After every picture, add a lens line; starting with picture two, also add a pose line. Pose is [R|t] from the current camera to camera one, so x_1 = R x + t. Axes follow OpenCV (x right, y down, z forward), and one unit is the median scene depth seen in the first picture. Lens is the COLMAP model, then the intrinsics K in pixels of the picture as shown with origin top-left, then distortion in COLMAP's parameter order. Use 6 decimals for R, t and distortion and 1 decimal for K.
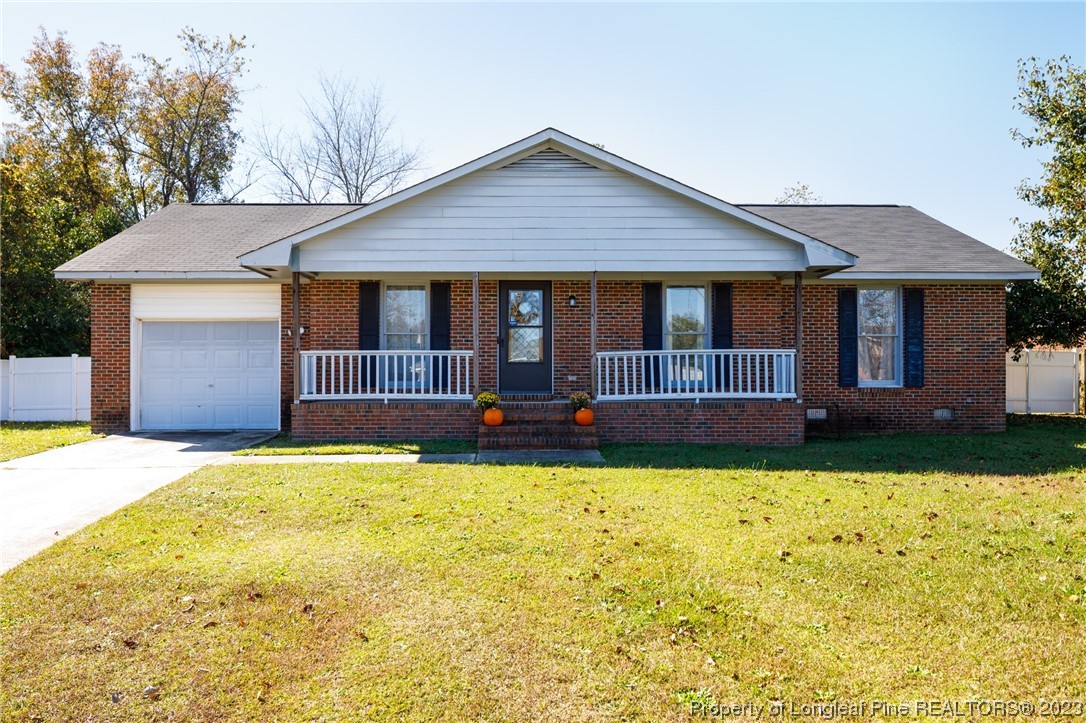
lens RADIAL K [[885.9, 0, 543.0], [0, 885.9, 361.5], [0, 0, 1]] dist [-0.006034, -0.000576]
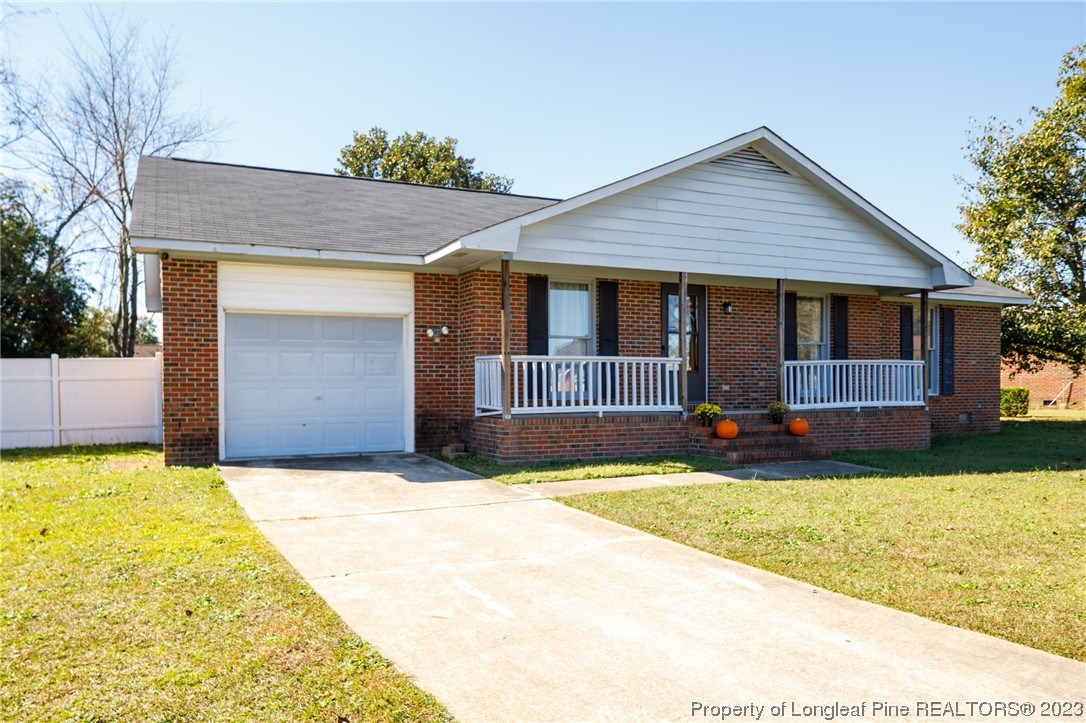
lens RADIAL K [[892.4, 0, 543.0], [0, 892.4, 384.1], [0, 0, 1]] dist [-0.004000, 0.000656]
pose [[0.891572, 0.000210, 0.452879, -0.585310], [-0.006797, 0.999893, 0.012917, 0.003676], [-0.452828, -0.014595, 0.891479, 0.222122]]
